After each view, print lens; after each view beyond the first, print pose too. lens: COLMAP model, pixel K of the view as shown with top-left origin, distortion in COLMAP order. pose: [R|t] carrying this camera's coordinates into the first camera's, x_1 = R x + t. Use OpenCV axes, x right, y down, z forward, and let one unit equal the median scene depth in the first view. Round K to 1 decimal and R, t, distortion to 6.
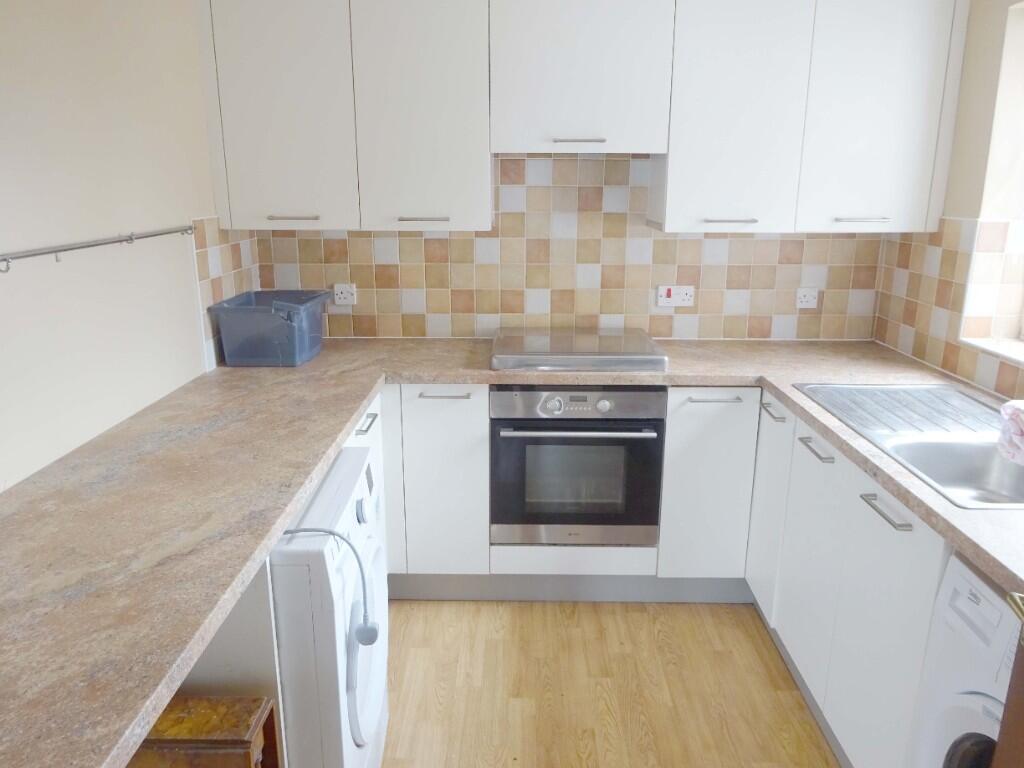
lens RADIAL K [[756.0, 0, 512.0], [0, 756.0, 384.0], [0, 0, 1]] dist [0.000518, 0.001989]
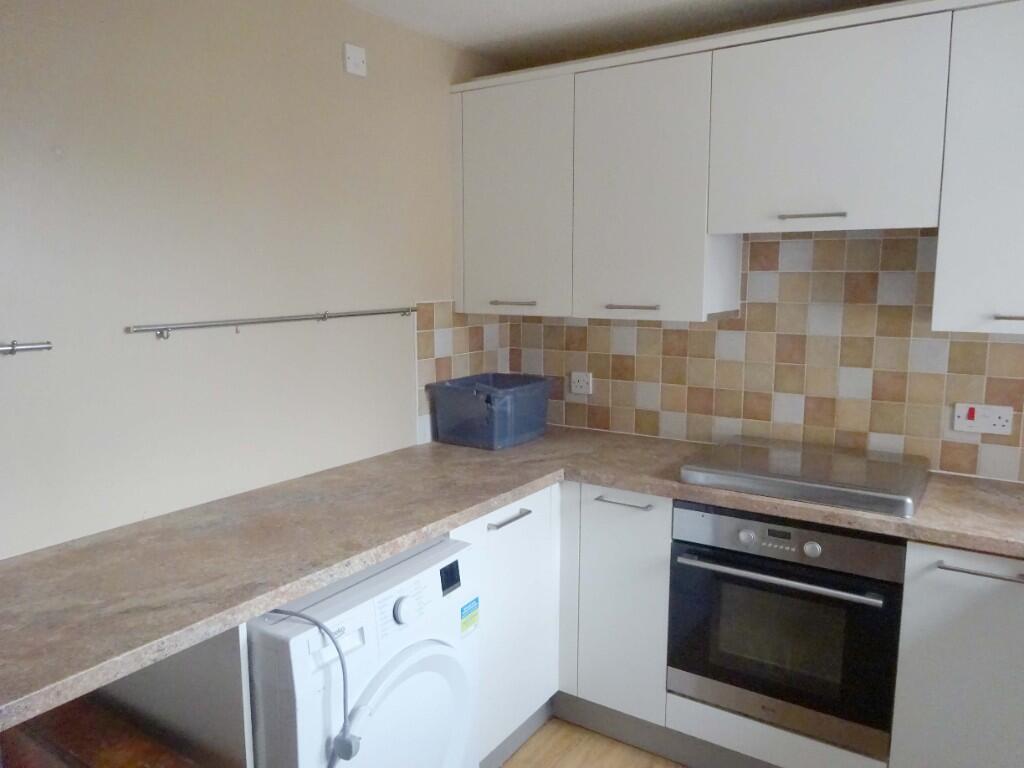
lens RADIAL K [[756.0, 0, 512.0], [0, 756.0, 384.0], [0, 0, 1]] dist [0.000518, 0.001989]
pose [[0.840387, 0.074634, -0.536824, 0.249634], [-0.138537, 0.987150, -0.079635, -0.031823], [0.523983, 0.141294, 0.839927, 0.161518]]
